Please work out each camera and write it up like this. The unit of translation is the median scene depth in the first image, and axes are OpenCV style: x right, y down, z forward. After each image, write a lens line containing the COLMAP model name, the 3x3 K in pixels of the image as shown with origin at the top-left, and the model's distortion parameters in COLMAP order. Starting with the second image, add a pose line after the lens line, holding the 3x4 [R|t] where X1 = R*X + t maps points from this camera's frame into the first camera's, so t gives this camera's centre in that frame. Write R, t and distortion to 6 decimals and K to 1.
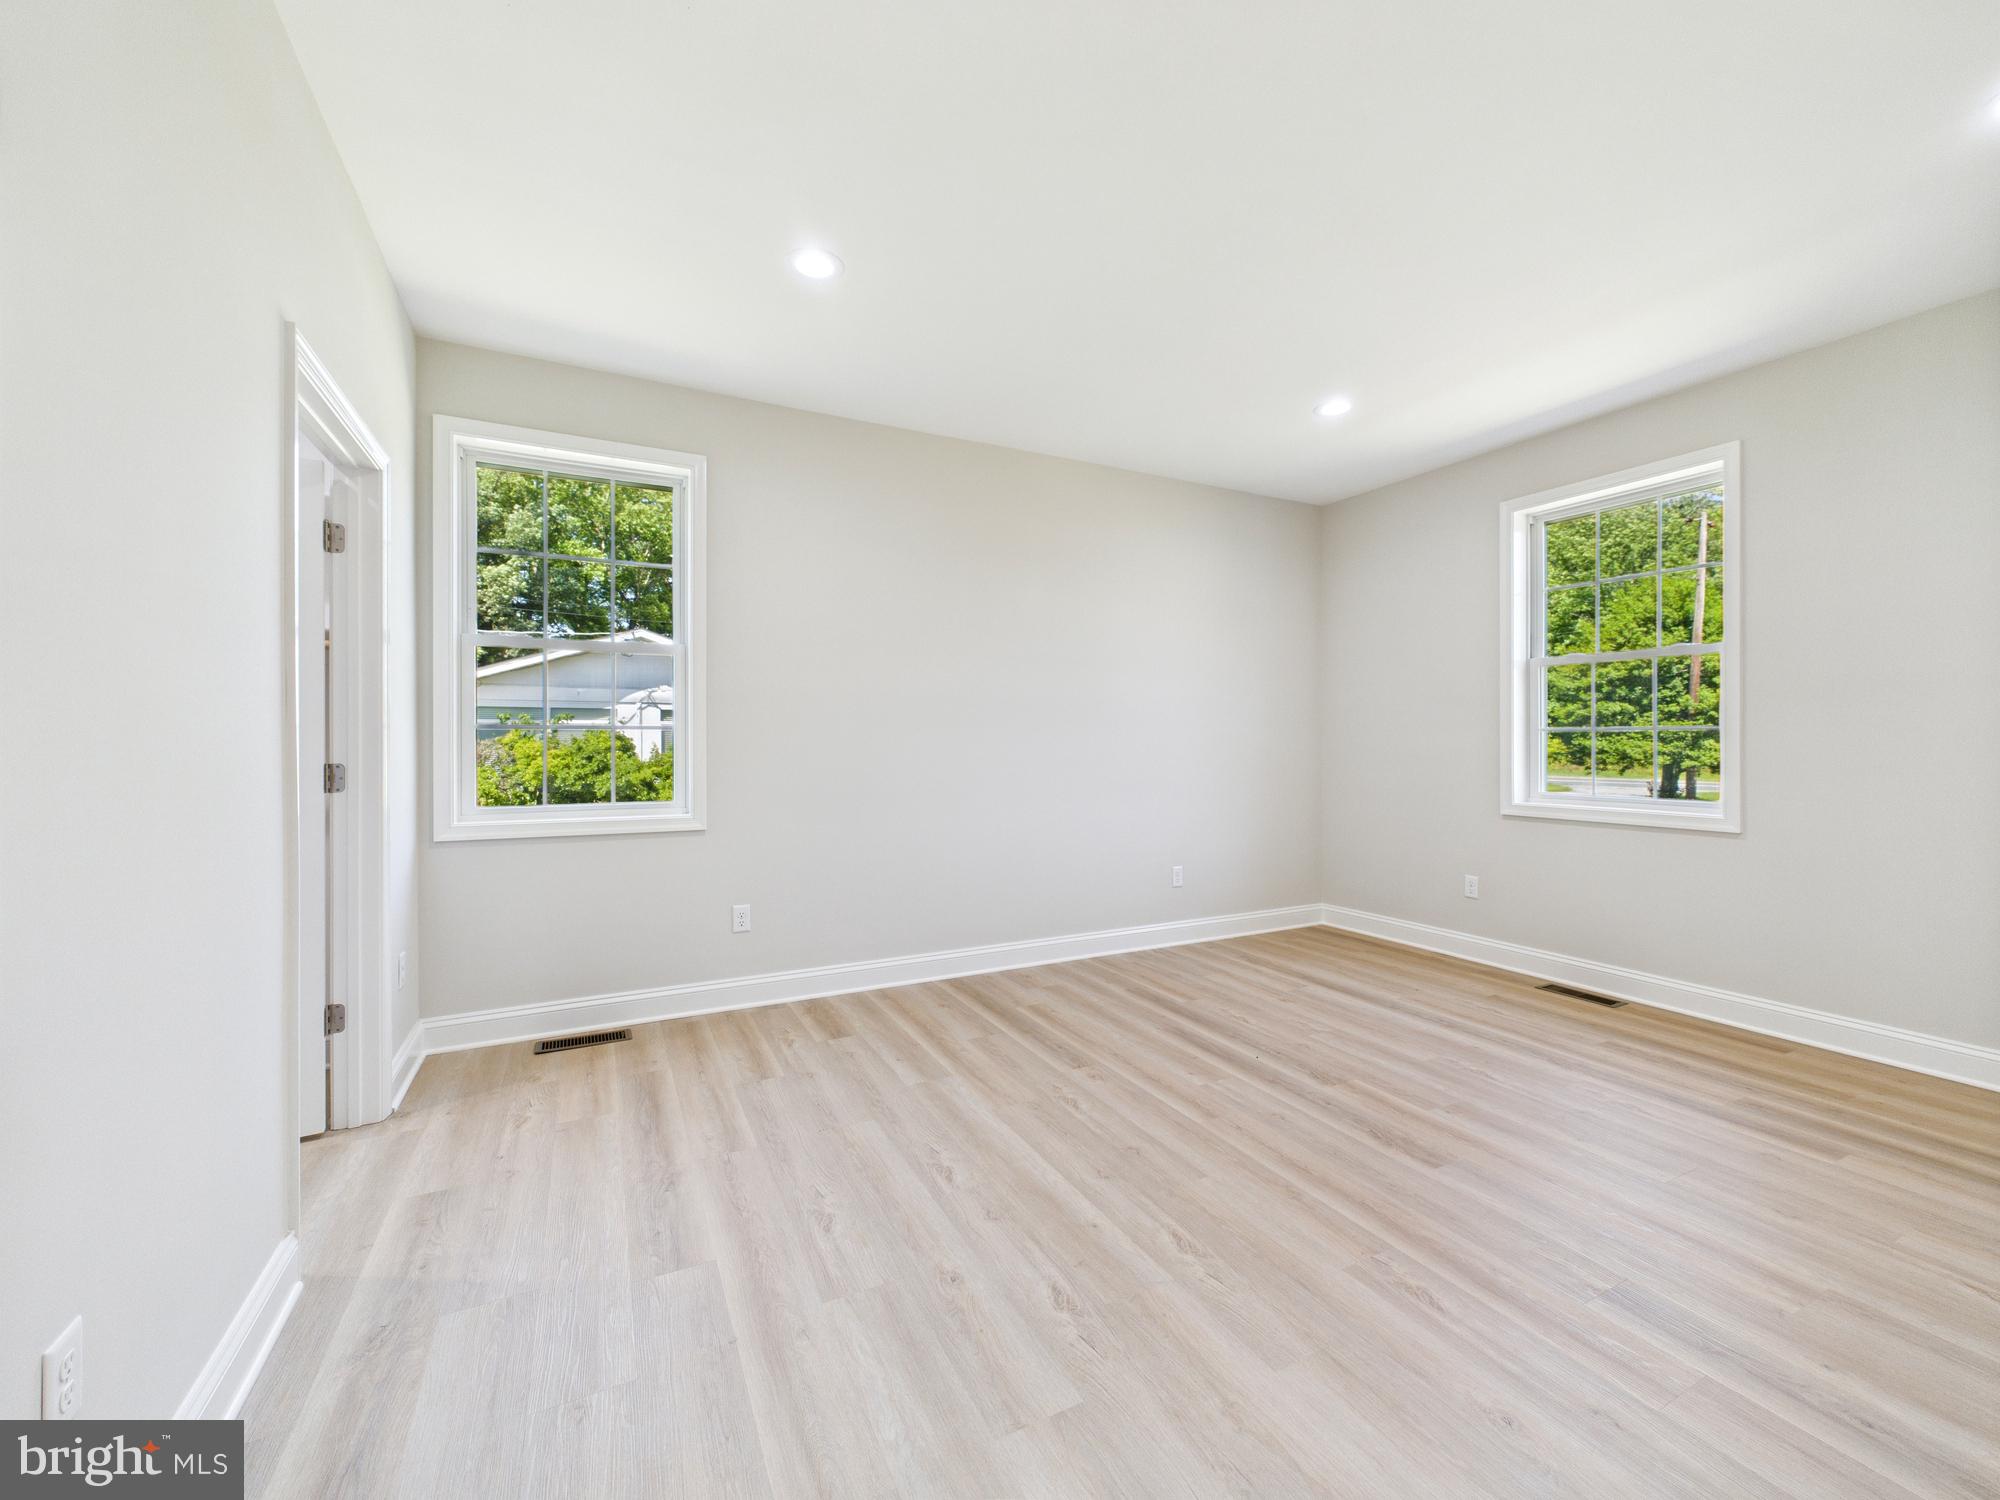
lens RADIAL K [[804.4, 0, 1000.2], [0, 804.4, 744.7], [0, 0, 1]] dist [0.002167, -0.000103]
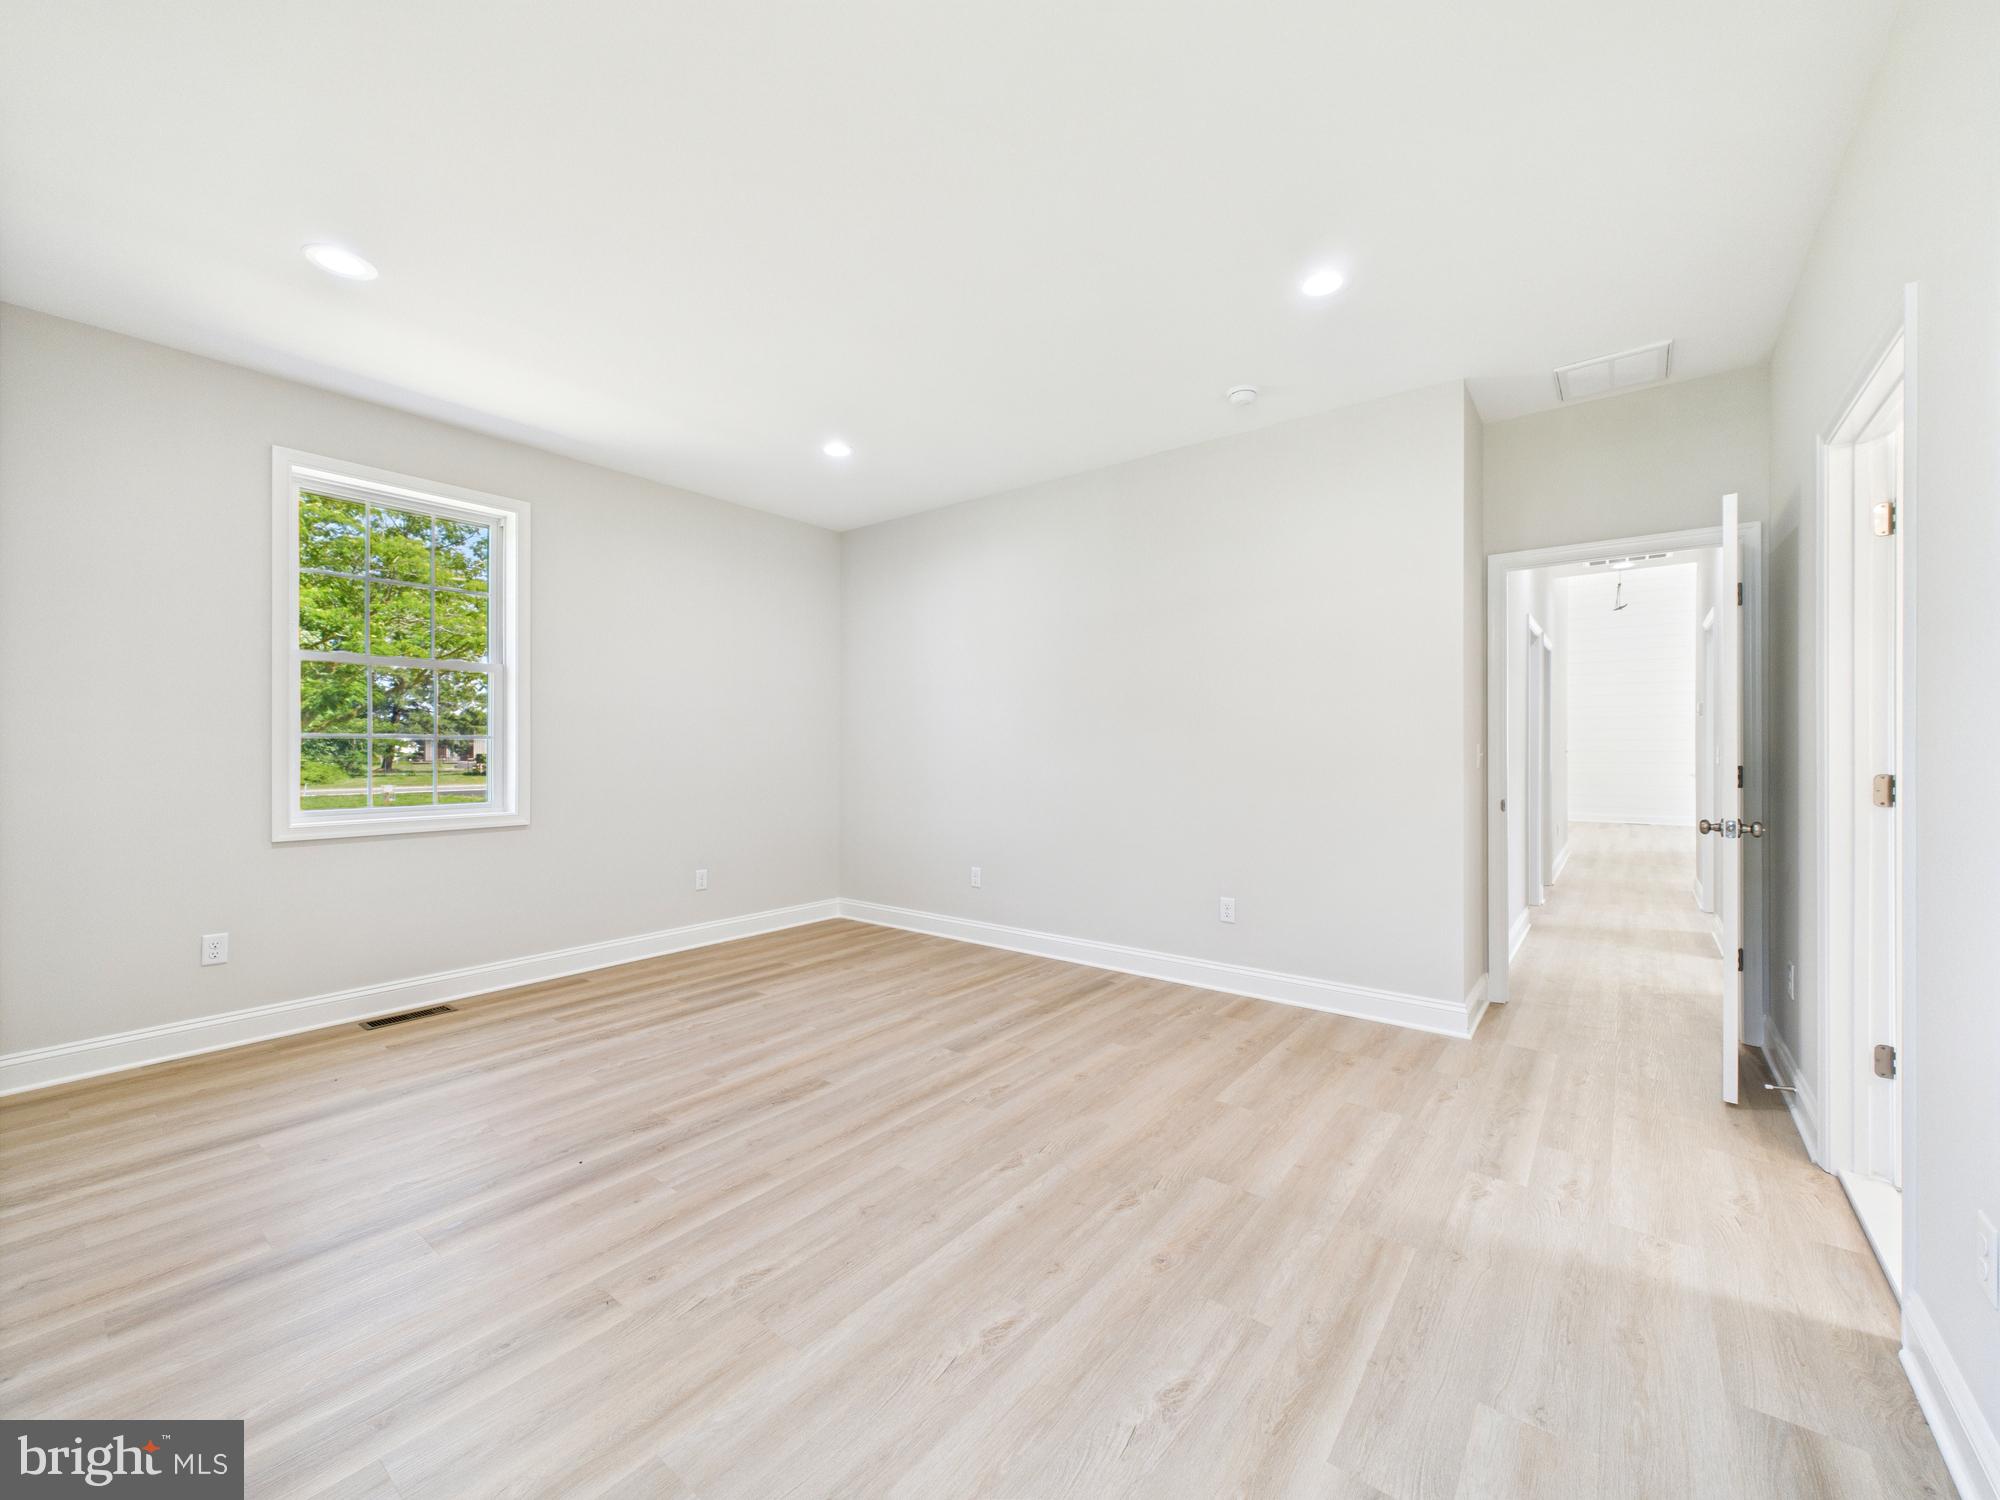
lens RADIAL K [[804.4, 0, 1000.2], [0, 804.4, 744.7], [0, 0, 1]] dist [0.002167, -0.000103]
pose [[-0.424778, 0.005427, 0.905281, -0.580309], [0.003102, 0.999985, -0.004539, -0.003899], [-0.905292, 0.000880, -0.424788, 1.027666]]
